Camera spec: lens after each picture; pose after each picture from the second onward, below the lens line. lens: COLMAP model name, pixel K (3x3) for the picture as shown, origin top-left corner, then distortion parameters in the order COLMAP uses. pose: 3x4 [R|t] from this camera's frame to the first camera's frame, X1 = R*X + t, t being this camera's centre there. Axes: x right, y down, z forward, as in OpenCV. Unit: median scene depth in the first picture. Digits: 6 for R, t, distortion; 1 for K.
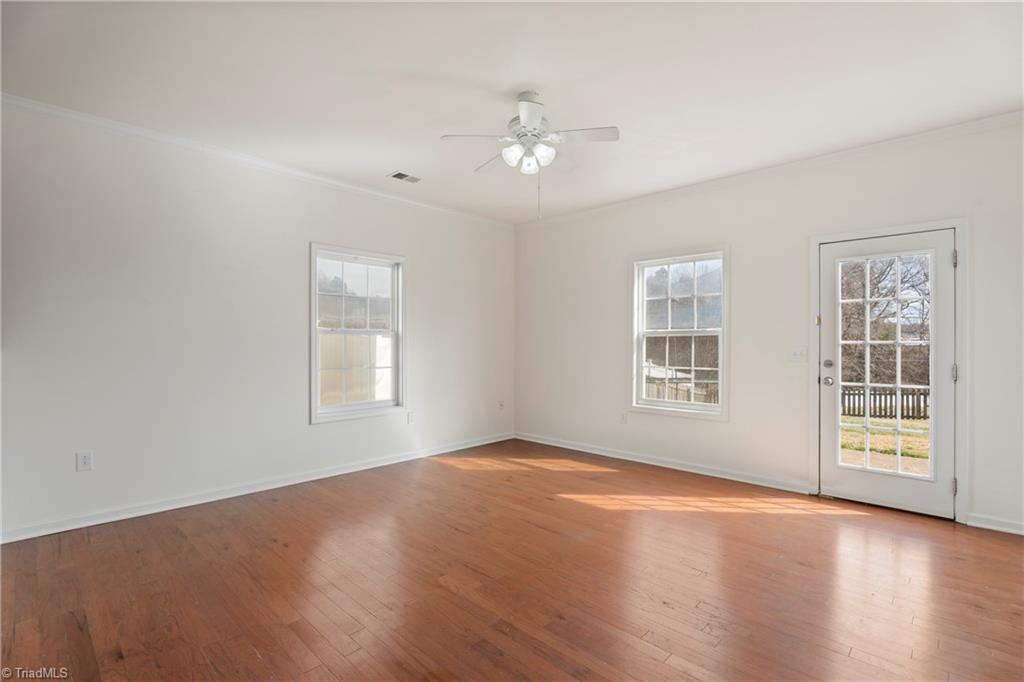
lens RADIAL K [[471.7, 0, 512.0], [0, 471.7, 337.5], [0, 0, 1]] dist [0.000565, 0.000068]
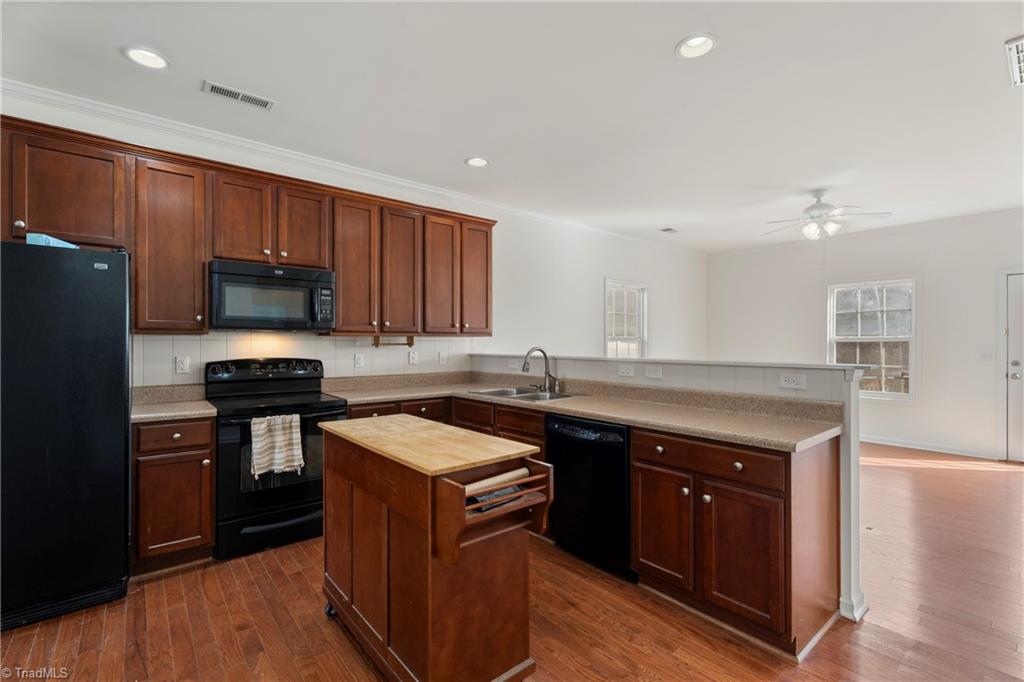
lens RADIAL K [[456.3, 0, 510.9], [0, 456.3, 341.3], [0, 0, 1]] dist [0.007659, 0.000154]
pose [[0.991921, 0.000576, -0.126855, -0.488654], [0.000676, 0.999951, 0.009831, -0.017478], [0.126854, -0.009838, 0.991873, -0.401107]]
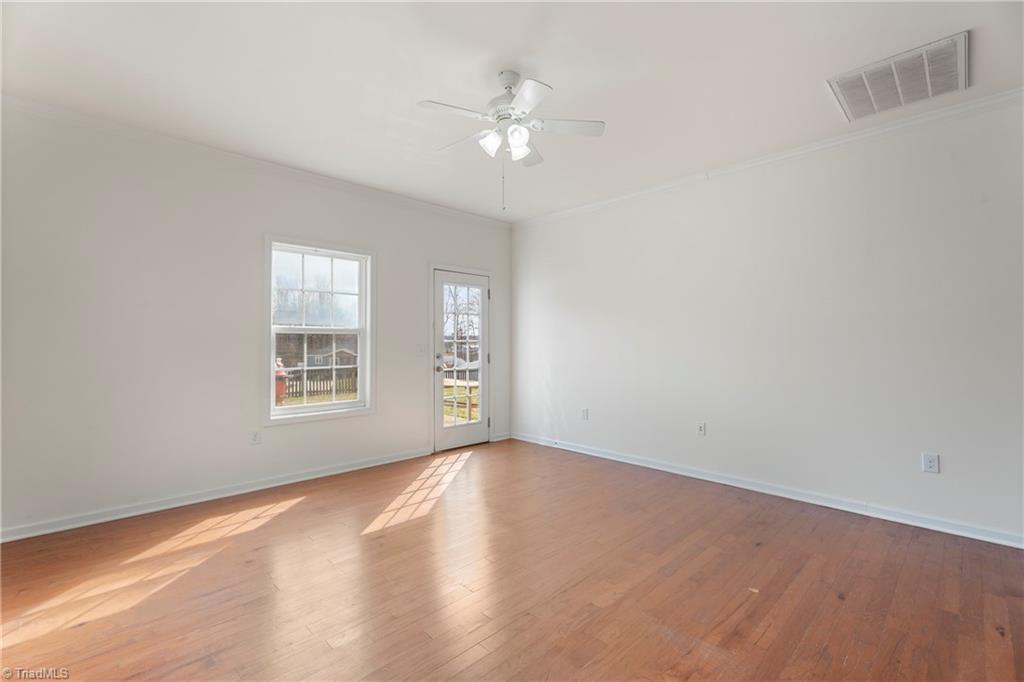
lens RADIAL K [[456.3, 0, 508.2], [0, 456.3, 341.7], [0, 0, 1]] dist [0.007659, 0.000154]
pose [[0.053713, -0.004564, 0.998546, -0.546302], [-0.015496, 0.999865, 0.005404, 0.001798], [-0.998436, -0.015764, 0.053635, 0.599074]]
